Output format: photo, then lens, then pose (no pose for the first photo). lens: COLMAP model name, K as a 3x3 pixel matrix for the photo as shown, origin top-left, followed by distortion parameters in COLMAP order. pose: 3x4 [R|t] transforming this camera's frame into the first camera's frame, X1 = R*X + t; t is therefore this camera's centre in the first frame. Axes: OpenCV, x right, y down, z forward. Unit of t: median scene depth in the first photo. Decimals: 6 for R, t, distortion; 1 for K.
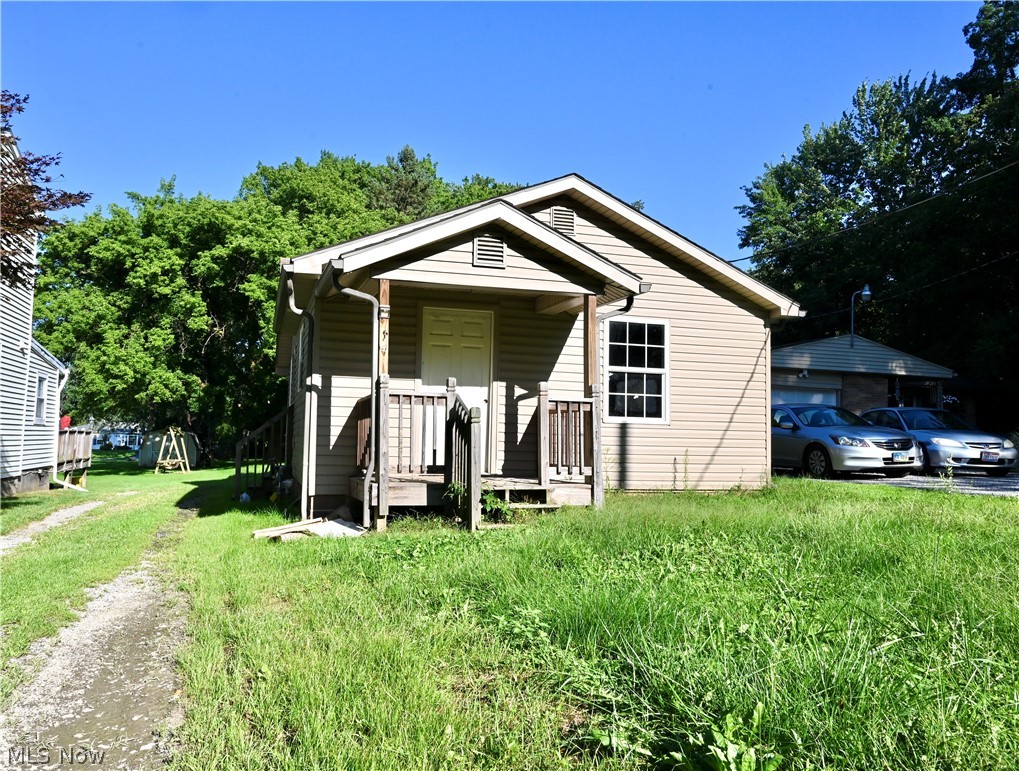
lens RADIAL K [[768.2, 0, 509.5], [0, 768.2, 385.5], [0, 0, 1]] dist [-0.002526, 0.001226]
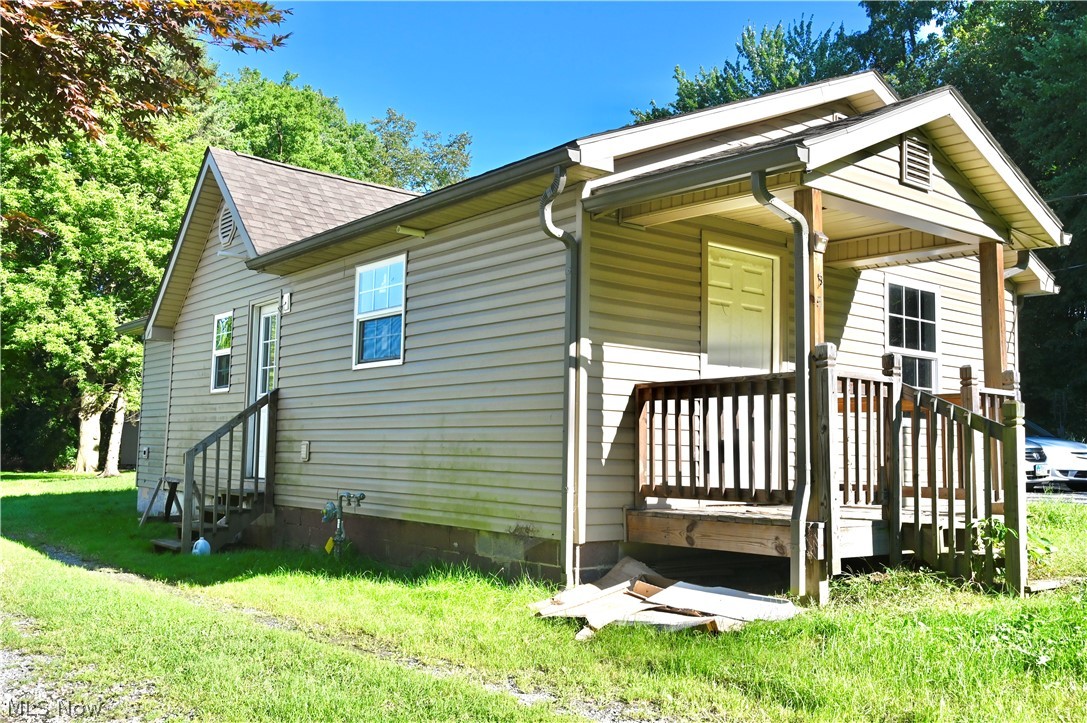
lens RADIAL K [[997.6, 0, 543.5], [0, 997.6, 361.5], [0, 0, 1]] dist [-0.001984, -0.004776]
pose [[0.924443, 0.035044, 0.379706, -0.519324], [-0.029988, 0.999365, -0.019226, 0.016614], [-0.380139, 0.006387, 0.924907, 0.267187]]
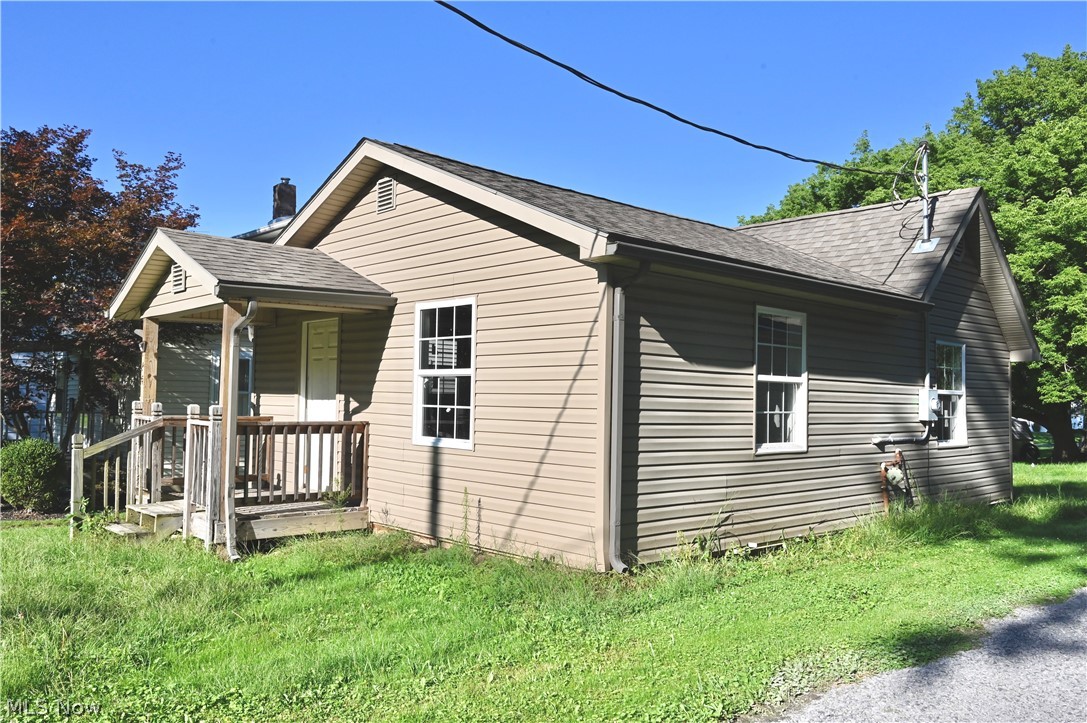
lens RADIAL K [[855.1, 0, 543.5], [0, 855.1, 361.5], [0, 0, 1]] dist [-0.000631, 0.000047]
pose [[0.426756, -0.048621, -0.903059, 0.945239], [0.055379, 0.998085, -0.027566, -0.003054], [0.902670, -0.038247, 0.428631, 0.749756]]
